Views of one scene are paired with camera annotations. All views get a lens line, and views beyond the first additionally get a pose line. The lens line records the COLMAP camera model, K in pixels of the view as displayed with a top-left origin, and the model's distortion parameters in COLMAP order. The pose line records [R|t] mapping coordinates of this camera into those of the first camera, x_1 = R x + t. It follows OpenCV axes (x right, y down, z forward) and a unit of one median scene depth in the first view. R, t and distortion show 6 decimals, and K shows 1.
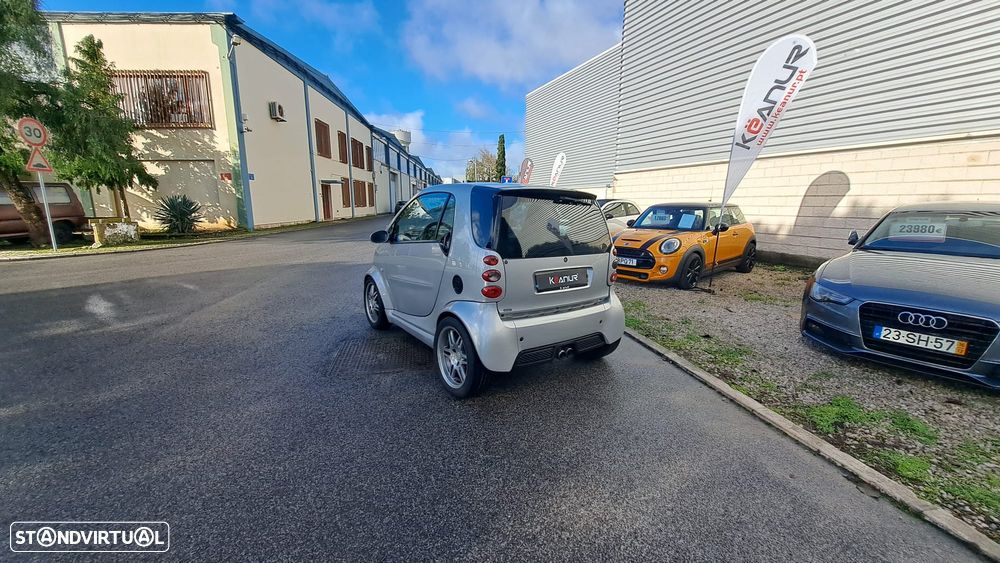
lens RADIAL K [[399.0, 0, 494.2], [0, 399.0, 288.4], [0, 0, 1]] dist [-0.012472, -0.001039]
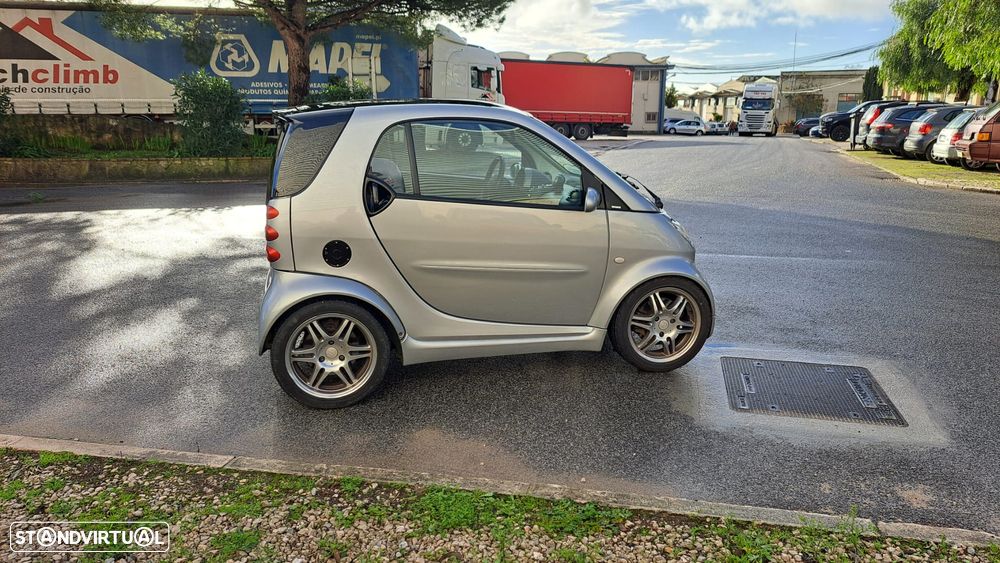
lens RADIAL K [[719.9, 0, 510.1], [0, 719.9, 281.6], [0, 0, 1]] dist [0.066827, -0.064145]
pose [[-0.364873, 0.209193, -0.907252, 0.675784], [-0.198044, 0.934694, 0.295169, -0.221770], [0.909751, 0.287375, -0.299615, 0.967878]]
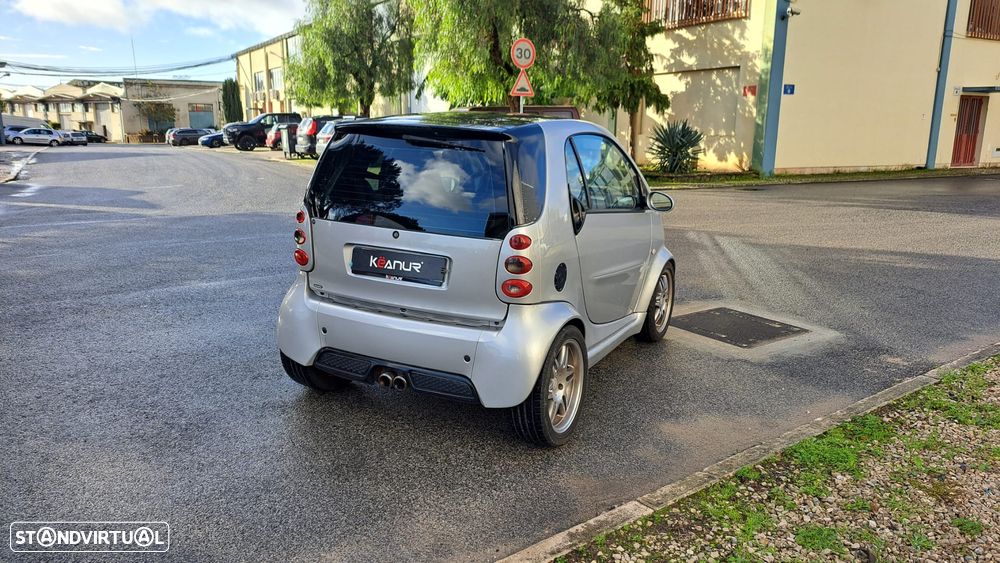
lens RADIAL K [[719.9, 0, 504.4], [0, 719.9, 285.0], [0, 0, 1]] dist [0.066827, -0.064145]
pose [[0.456067, 0.193339, -0.868690, 0.650129], [-0.194897, 0.974120, 0.114482, -0.081038], [0.868342, 0.117093, 0.481945, 0.308539]]
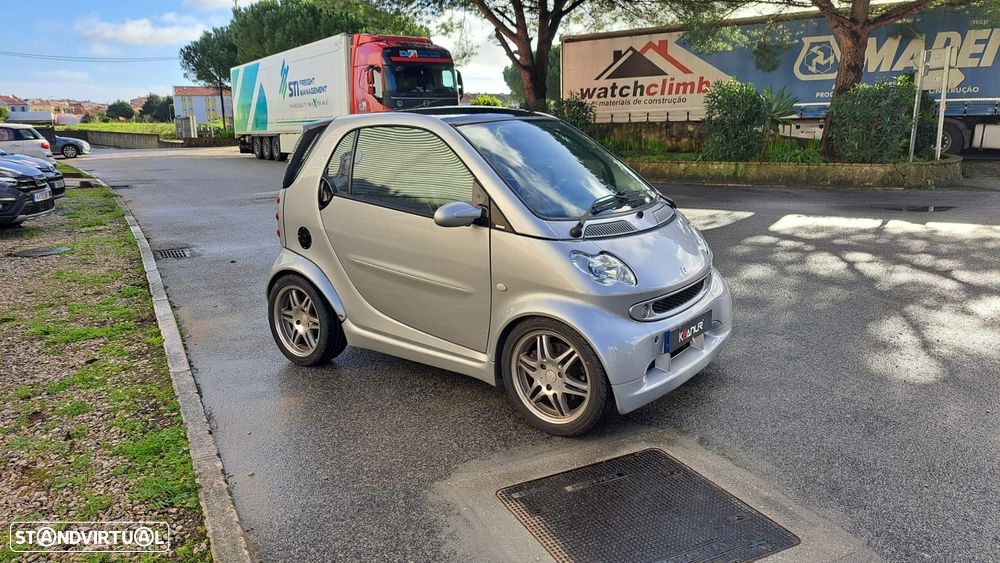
lens RADIAL K [[719.9, 0, 503.7], [0, 719.9, 278.0], [0, 0, 1]] dist [0.066827, -0.064145]
pose [[-0.956986, 0.069772, -0.281619, 0.170874], [-0.052580, 0.912874, 0.404842, -0.309102], [0.285329, 0.402236, -0.869939, 1.373679]]
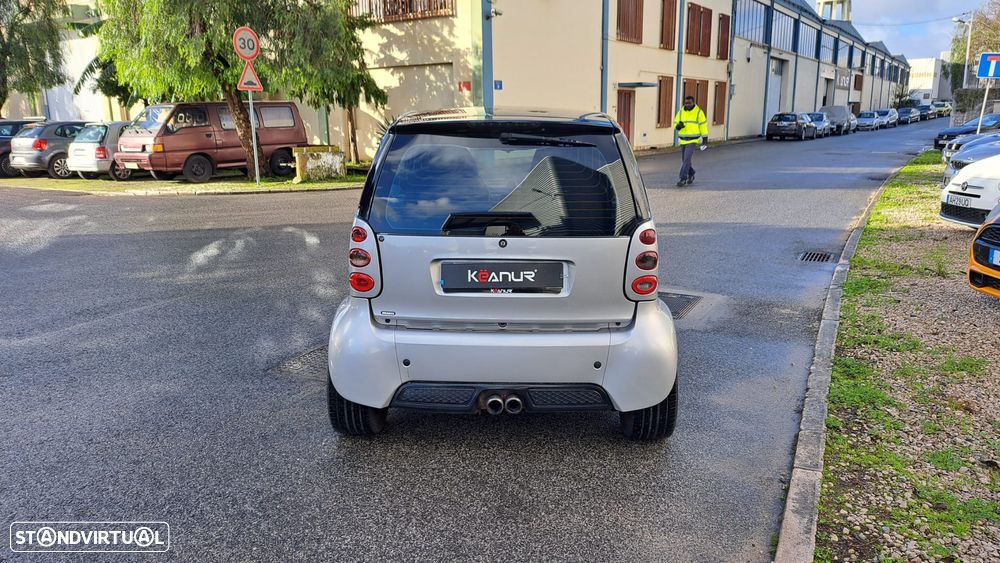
lens RADIAL K [[719.9, 0, 501.7], [0, 719.9, 287.4], [0, 0, 1]] dist [0.066827, -0.064145]
pose [[0.803242, 0.119190, -0.583606, 0.404069], [-0.106988, 0.992711, 0.055489, -0.033433], [0.585965, 0.017867, 0.810139, 0.080515]]
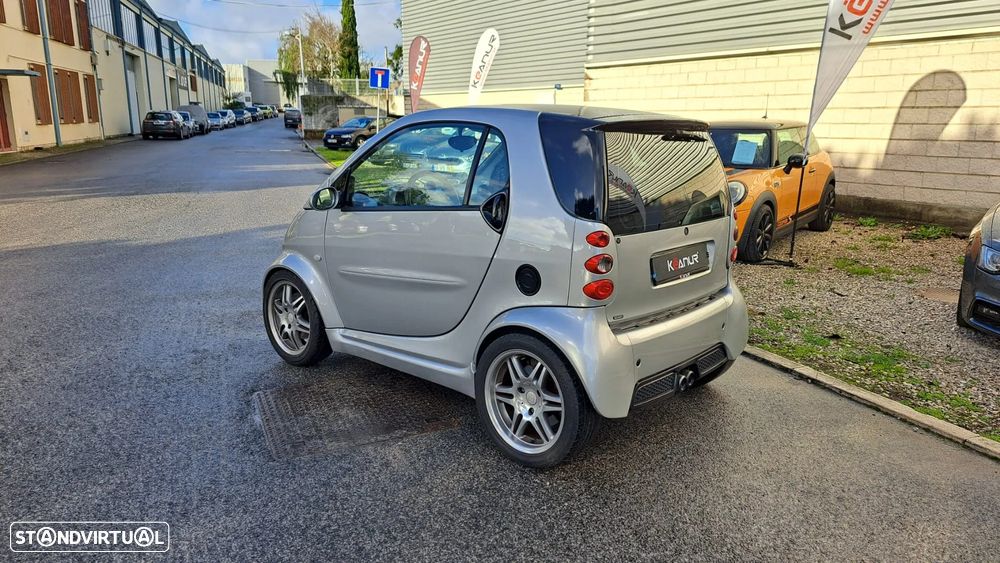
lens RADIAL K [[719.9, 0, 498.9], [0, 719.9, 282.2], [0, 0, 1]] dist [0.066827, -0.064145]
pose [[0.973456, -0.054177, 0.222371, -0.186172], [0.050152, 0.998460, 0.023713, -0.016973], [-0.223313, -0.011931, 0.974674, -0.021580]]
